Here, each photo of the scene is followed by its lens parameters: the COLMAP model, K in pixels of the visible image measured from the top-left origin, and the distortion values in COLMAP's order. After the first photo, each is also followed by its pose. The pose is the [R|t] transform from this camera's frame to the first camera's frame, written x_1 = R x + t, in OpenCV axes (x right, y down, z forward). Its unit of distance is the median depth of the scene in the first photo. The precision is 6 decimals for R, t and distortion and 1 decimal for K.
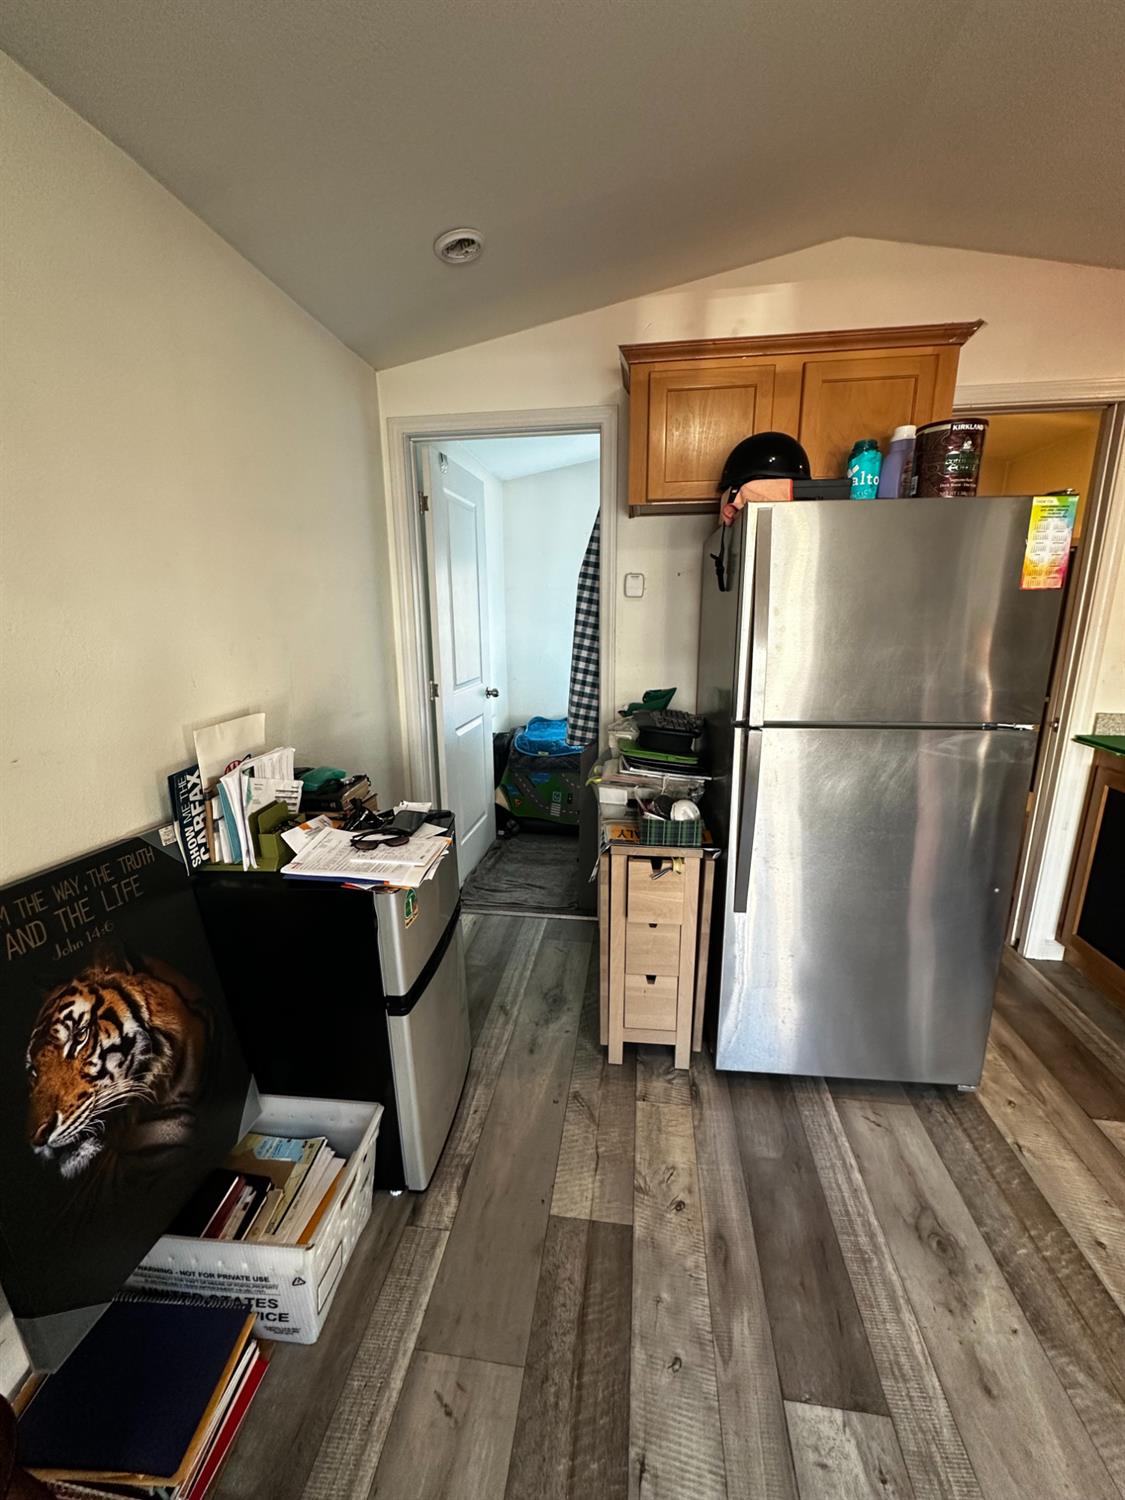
lens RADIAL K [[595.6, 0, 564.8], [0, 595.6, 750.8], [0, 0, 1]] dist [-0.003423, 0.000009]
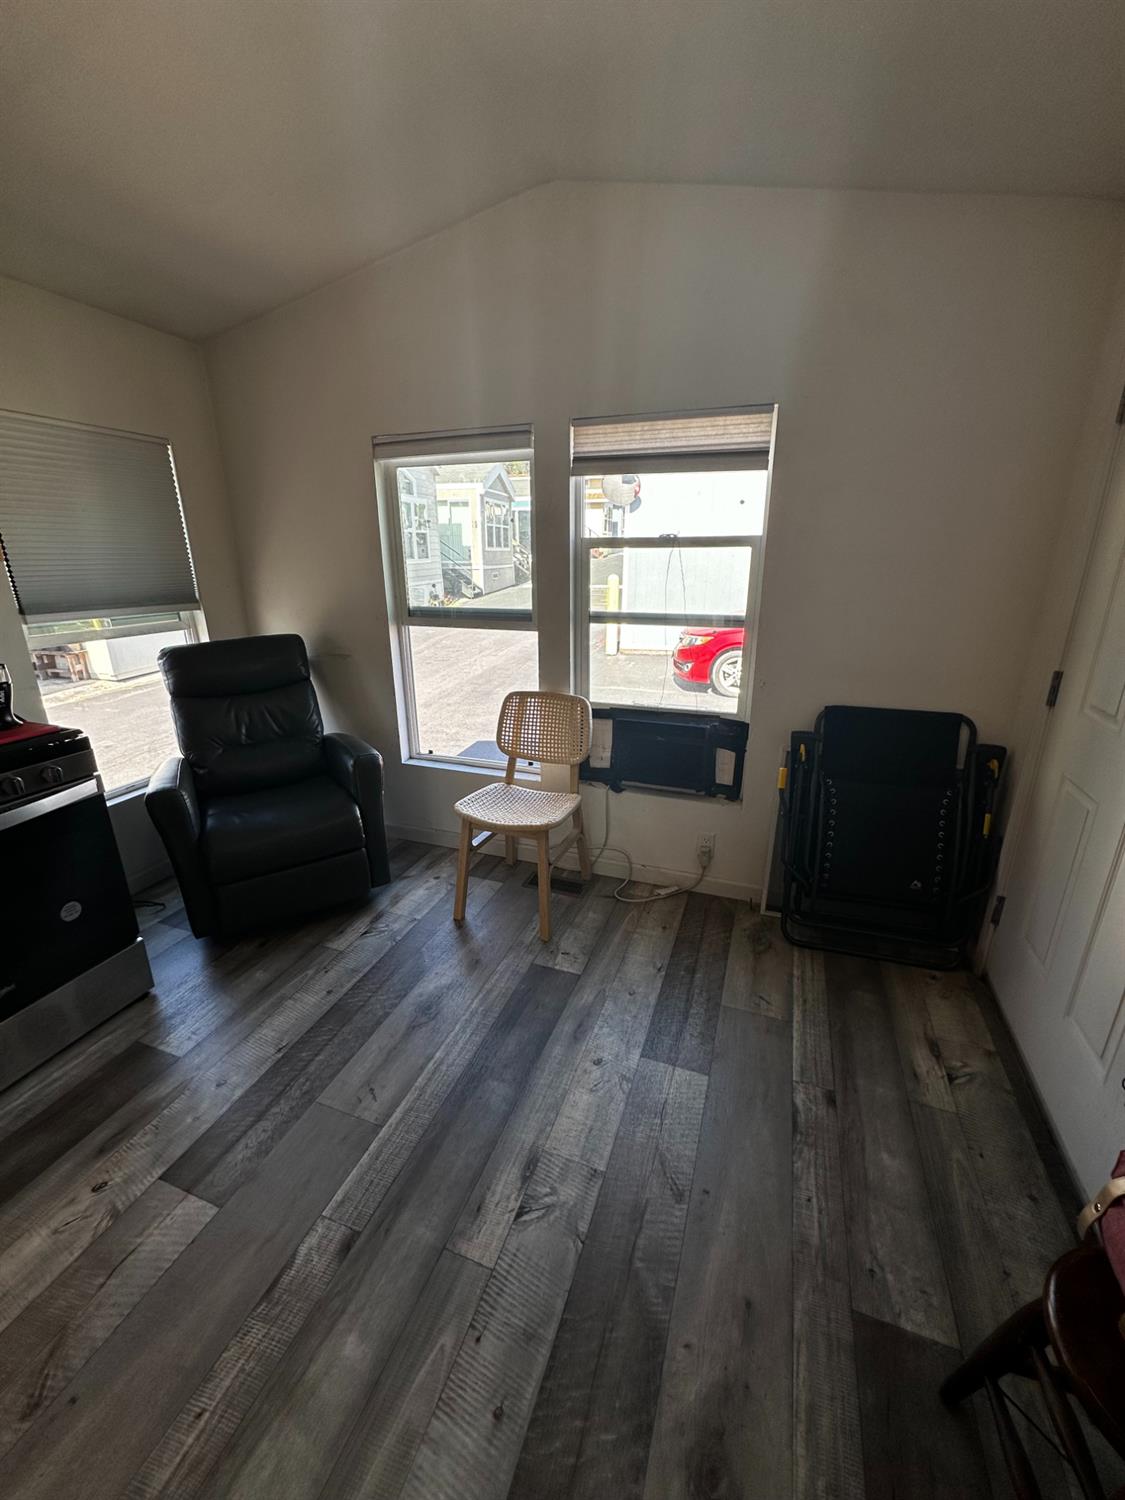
lens RADIAL K [[595.6, 0, 563.9], [0, 595.6, 750.6], [0, 0, 1]] dist [-0.003423, 0.000009]
pose [[-0.976303, -0.054988, 0.209307, 0.047057], [0.062604, 0.854064, 0.516387, -0.432973], [-0.207156, 0.517253, -0.830383, 1.827243]]
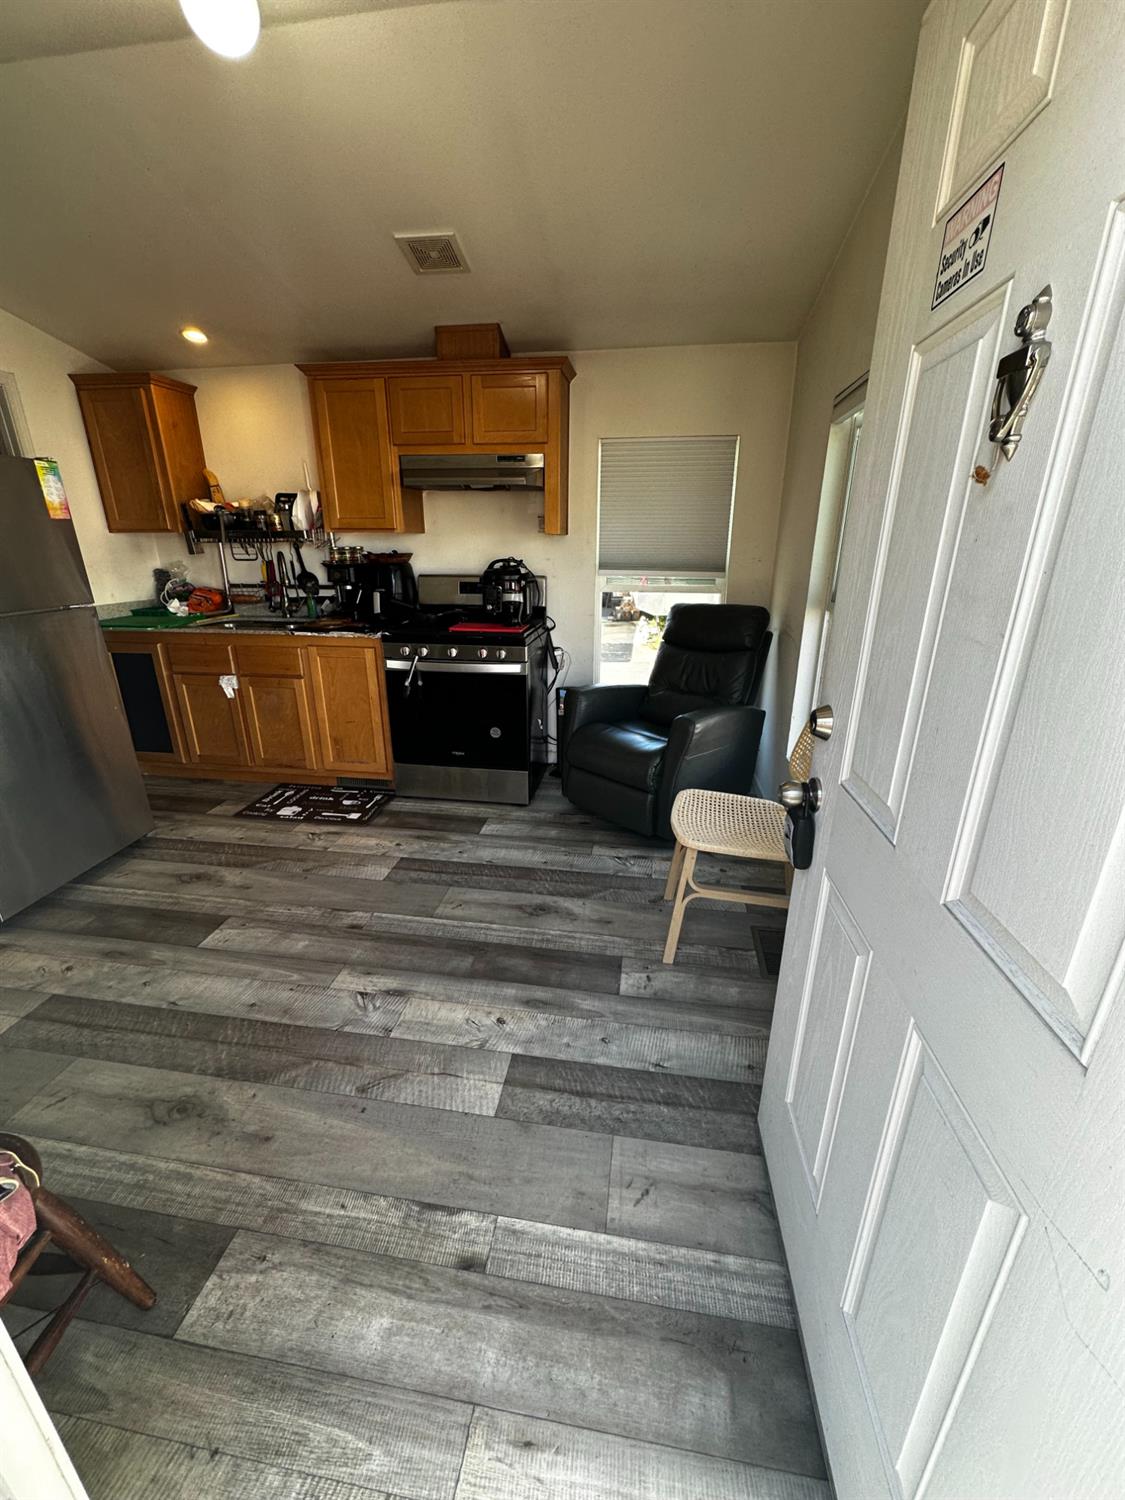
lens RADIAL K [[595.6, 0, 557.0], [0, 595.6, 746.5], [0, 0, 1]] dist [-0.003423, 0.000009]
pose [[0.021755, -0.318969, 0.947516, -0.865627], [0.229054, 0.924121, 0.305834, -0.128560], [-0.973171, 0.210379, 0.093165, 0.701790]]
